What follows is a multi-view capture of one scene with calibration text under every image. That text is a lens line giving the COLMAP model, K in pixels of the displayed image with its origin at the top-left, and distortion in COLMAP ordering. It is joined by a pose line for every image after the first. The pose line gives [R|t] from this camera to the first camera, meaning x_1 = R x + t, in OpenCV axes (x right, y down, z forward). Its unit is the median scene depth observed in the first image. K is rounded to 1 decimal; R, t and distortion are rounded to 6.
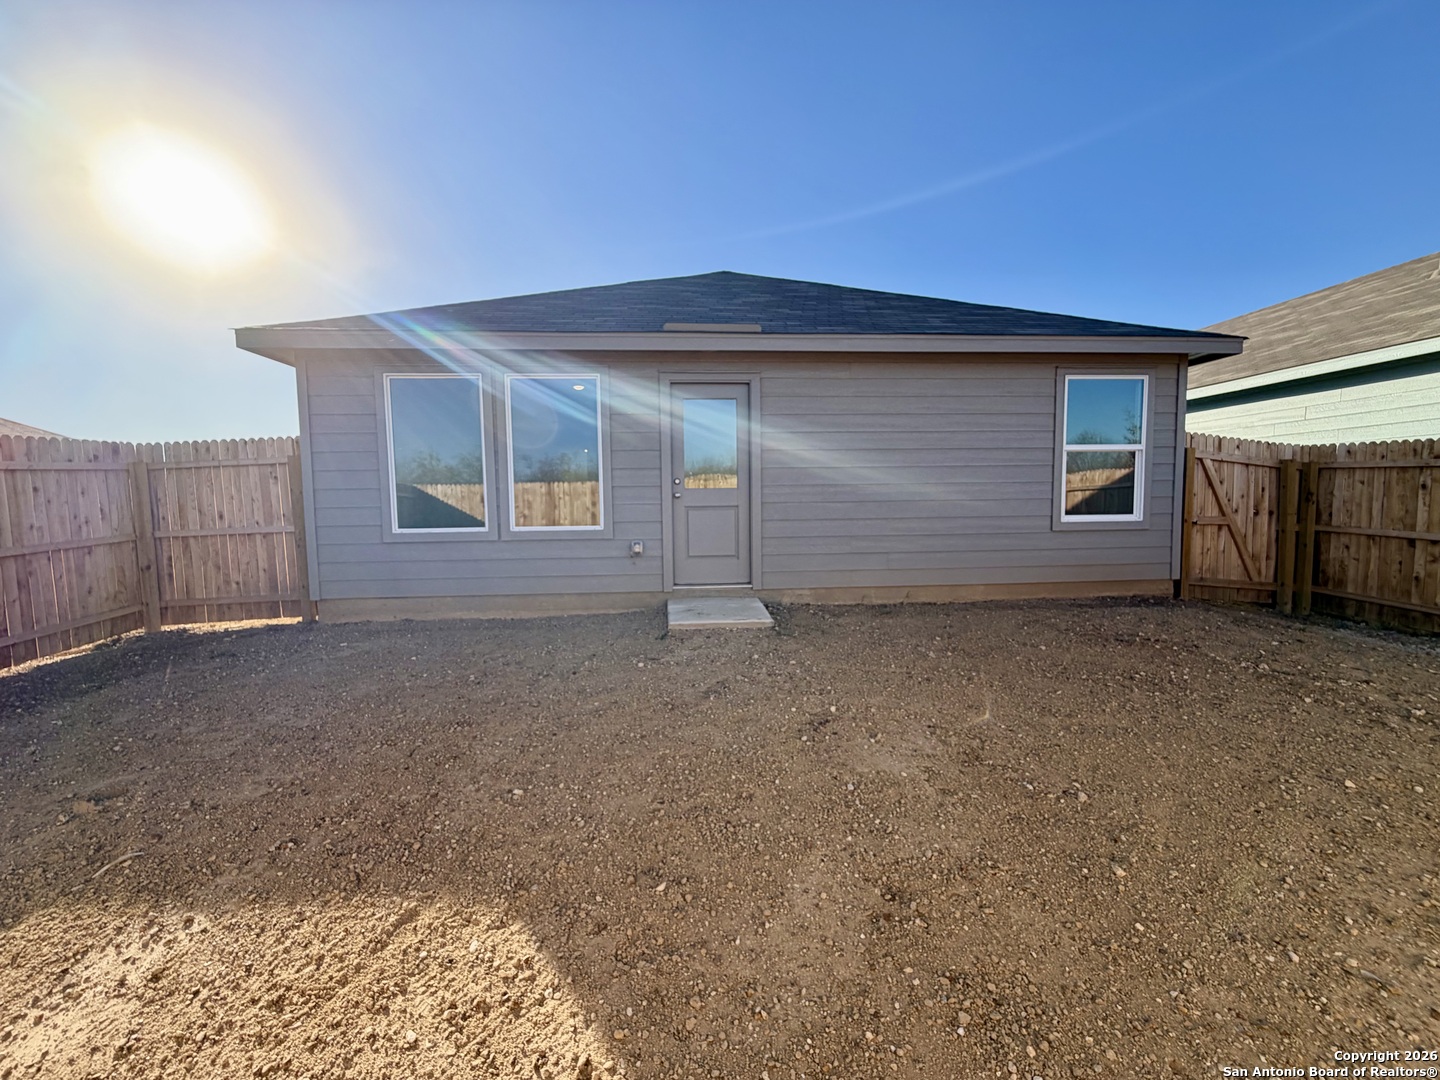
lens RADIAL K [[576.1, 0, 710.1], [0, 576.1, 543.1], [0, 0, 1]] dist [-0.002293, 0.000618]
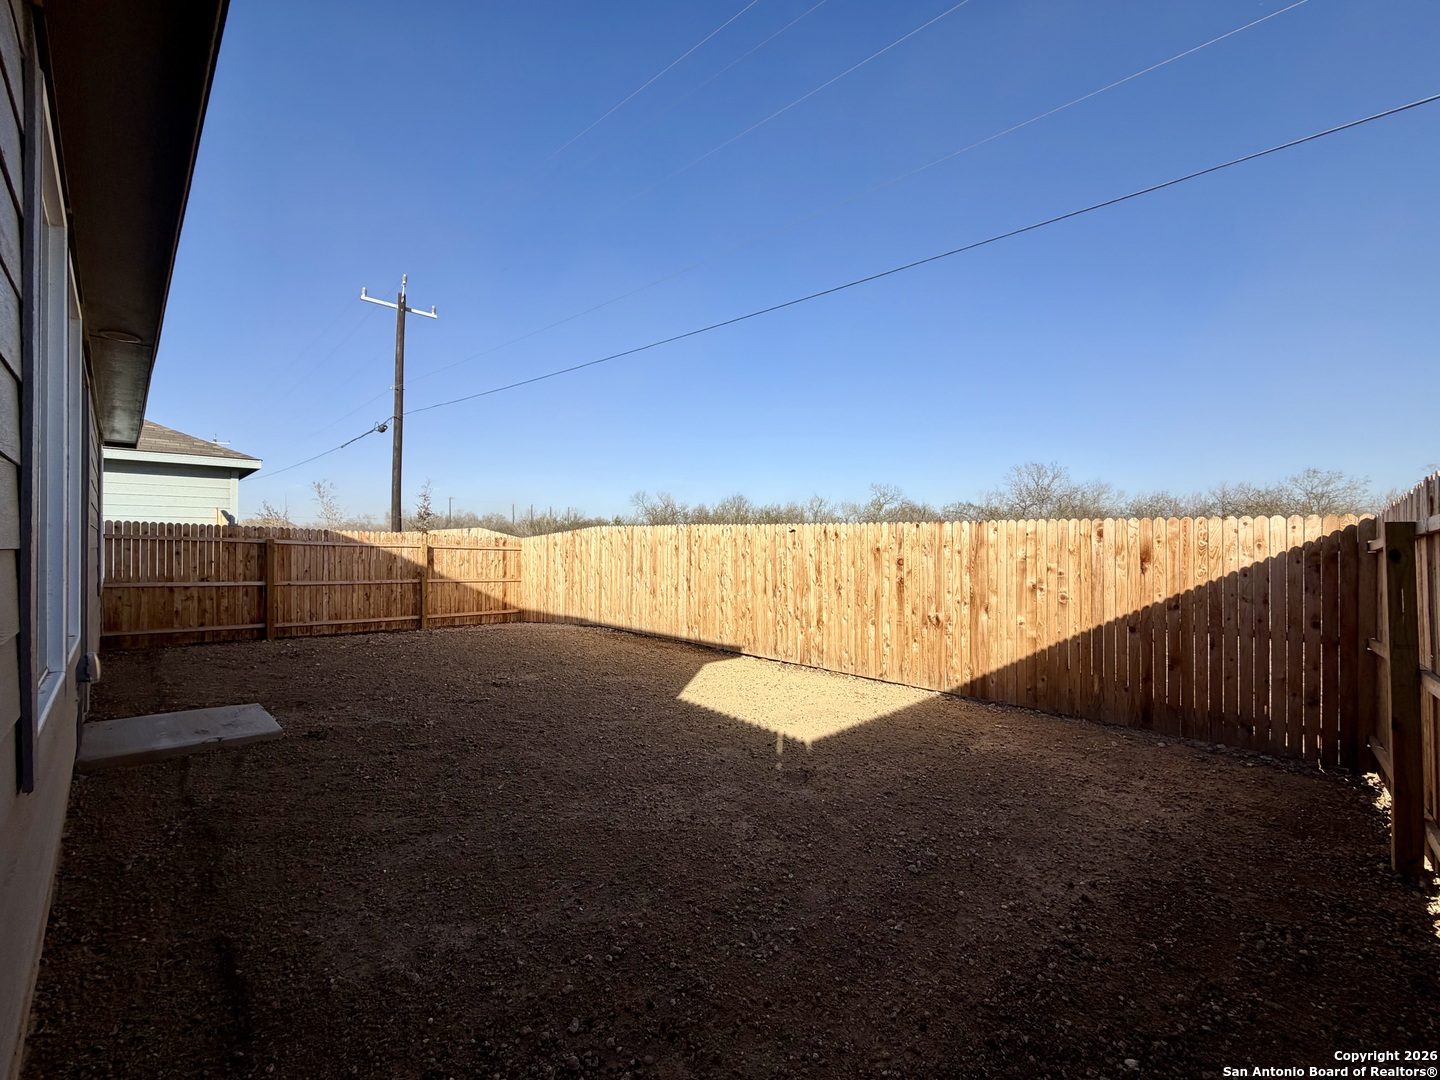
lens RADIAL K [[576.1, 0, 717.0], [0, 576.1, 540.3], [0, 0, 1]] dist [-0.002293, 0.000618]
pose [[-0.667946, 0.018094, 0.743989, -0.875956], [0.068818, 0.996923, 0.037539, -0.086282], [-0.741021, 0.076274, -0.667136, 0.904636]]
